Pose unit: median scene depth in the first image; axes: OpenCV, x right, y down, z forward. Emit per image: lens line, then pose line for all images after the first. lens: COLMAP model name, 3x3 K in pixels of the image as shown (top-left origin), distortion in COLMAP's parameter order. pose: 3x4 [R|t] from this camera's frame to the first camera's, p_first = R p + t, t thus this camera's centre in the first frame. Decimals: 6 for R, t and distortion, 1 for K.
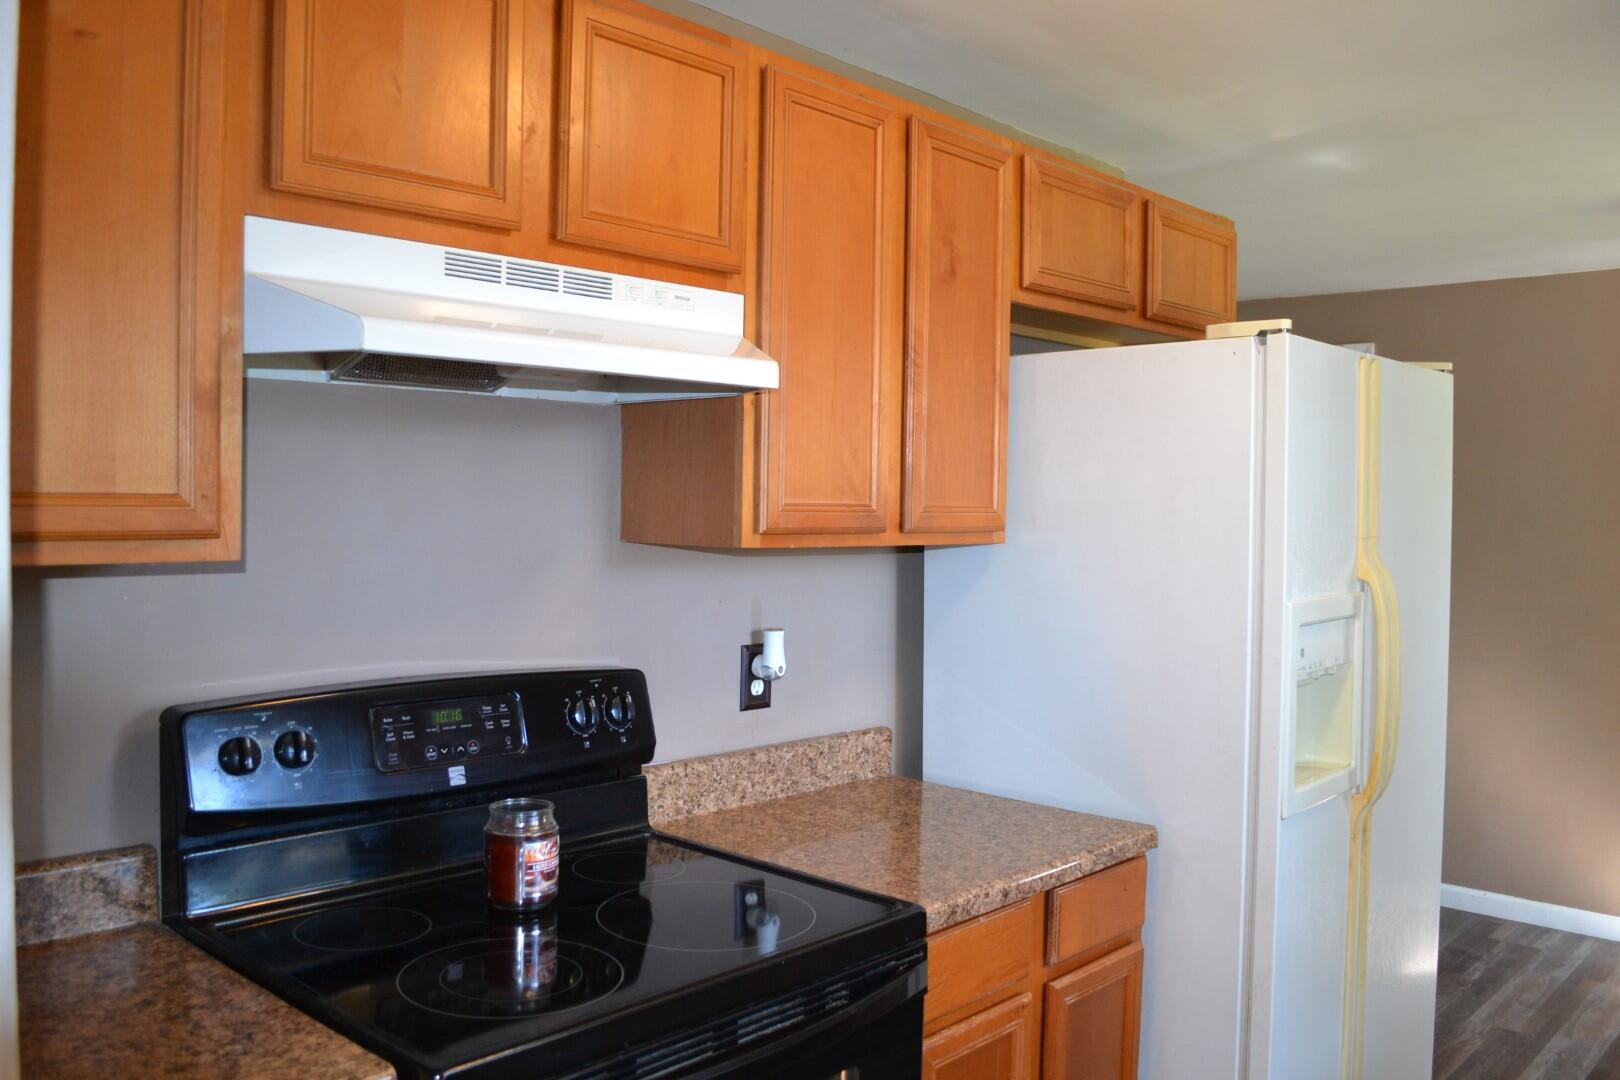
lens RADIAL K [[1312.5, 0, 810.0], [0, 1312.5, 540.0], [0, 0, 1]] dist [-0.076309, 0.006754]
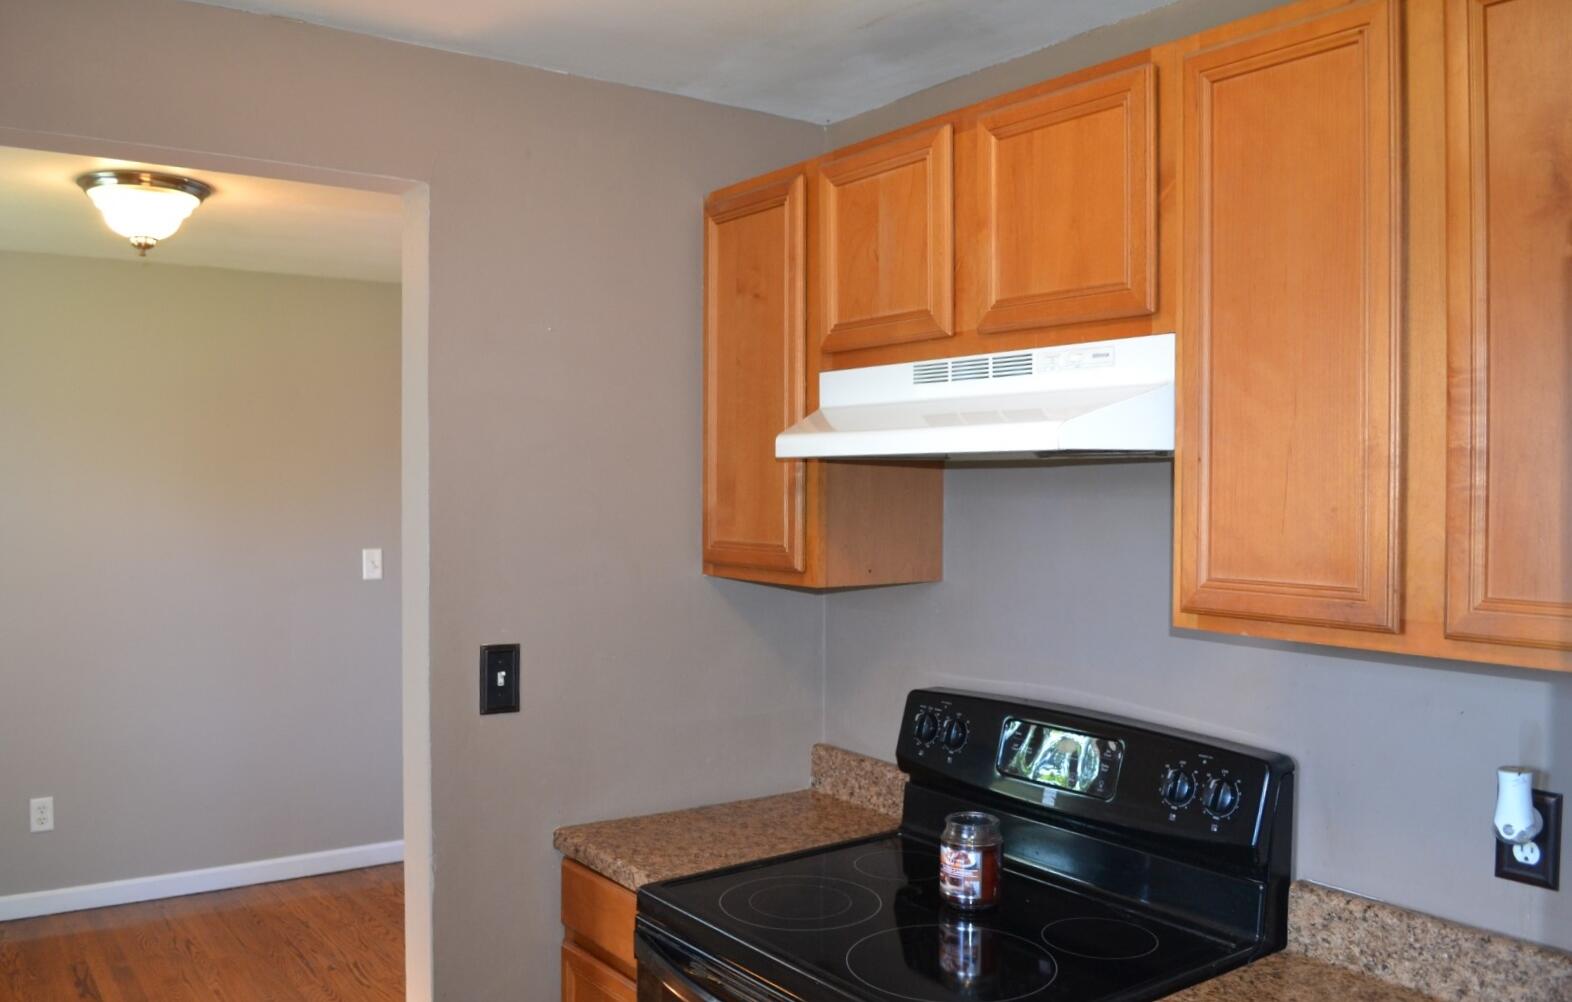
lens RADIAL K [[1300.6, 0, 786.0], [0, 1300.6, 501.0], [0, 0, 1]] dist [-0.068337, -0.000229]
pose [[-0.192007, -0.003146, -0.981389, 0.840416], [-0.038621, 0.999244, 0.004353, -0.071012], [0.980633, 0.038738, -0.191983, 0.924252]]
